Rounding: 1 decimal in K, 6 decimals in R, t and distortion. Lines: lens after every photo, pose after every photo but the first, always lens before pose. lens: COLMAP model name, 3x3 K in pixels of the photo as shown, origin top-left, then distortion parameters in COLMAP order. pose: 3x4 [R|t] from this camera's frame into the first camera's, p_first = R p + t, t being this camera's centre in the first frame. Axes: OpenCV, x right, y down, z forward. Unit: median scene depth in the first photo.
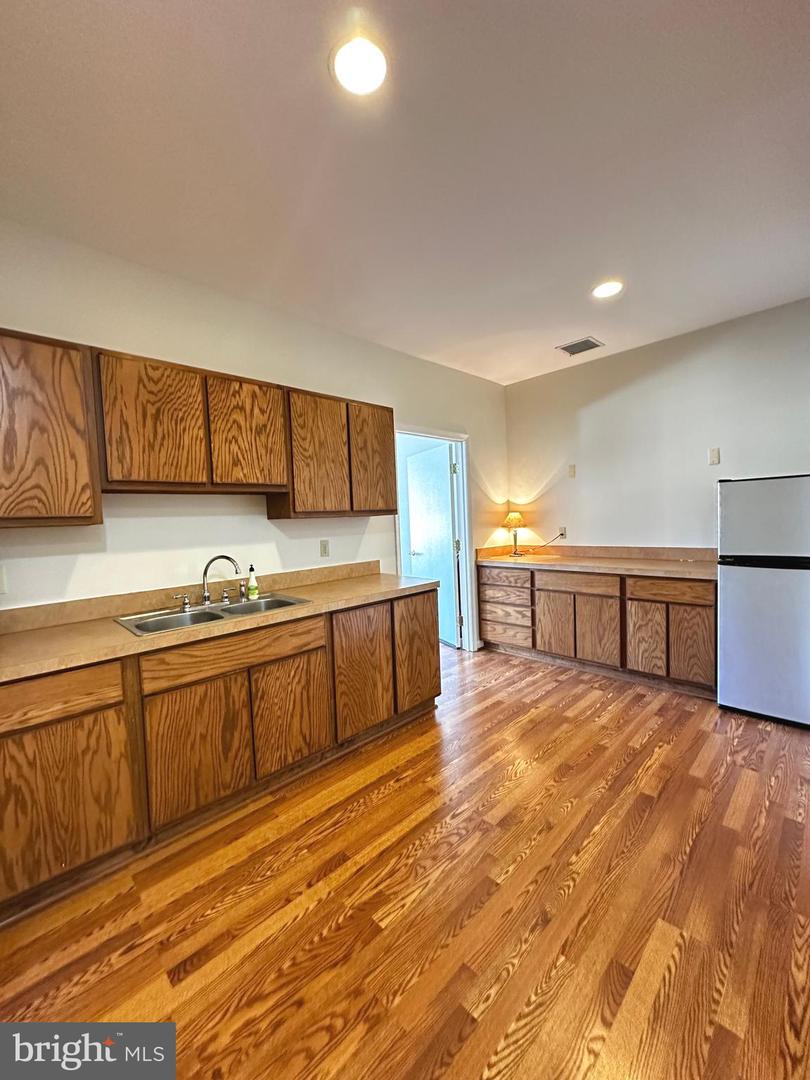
lens RADIAL K [[430.0, 0, 405.0], [0, 430.0, 540.0], [0, 0, 1]] dist [0.031292, 0.000156]
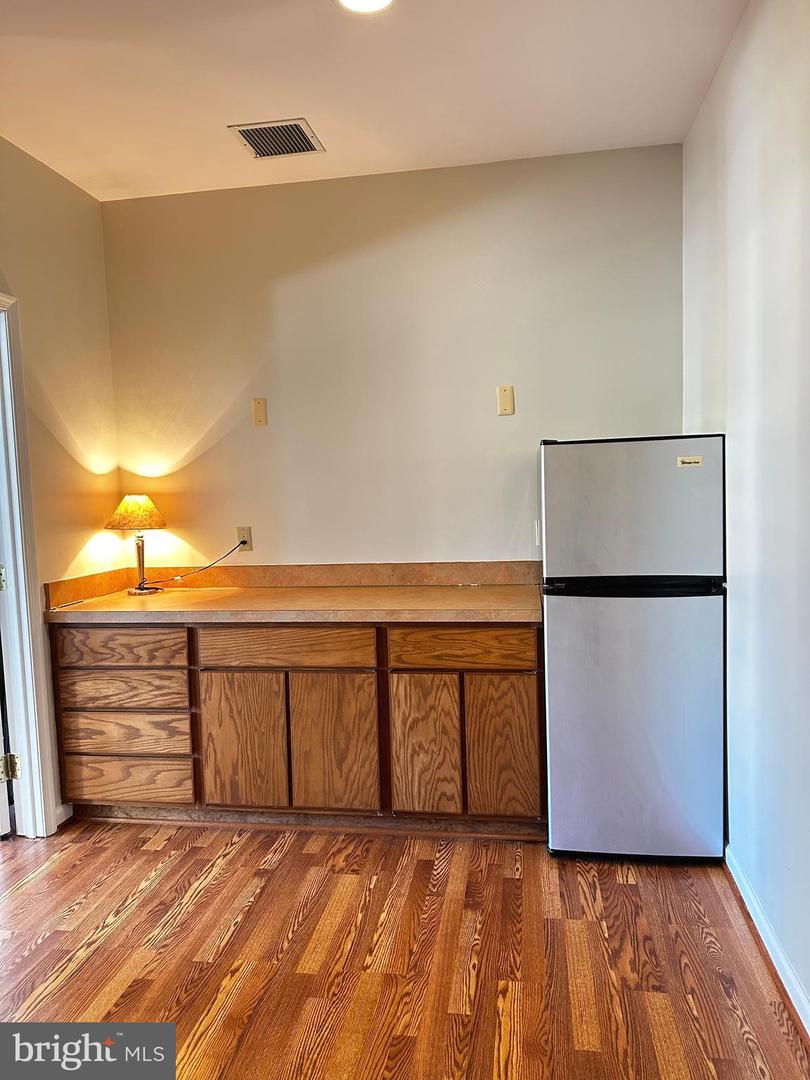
lens RADIAL K [[750.9, 0, 405.0], [0, 750.9, 540.0], [0, 0, 1]] dist [0.075212, -0.110766]
pose [[0.804021, -0.030309, 0.593828, 0.016339], [0.032600, 0.999445, 0.006873, -0.018441], [-0.593707, 0.013832, 0.804563, 0.274034]]
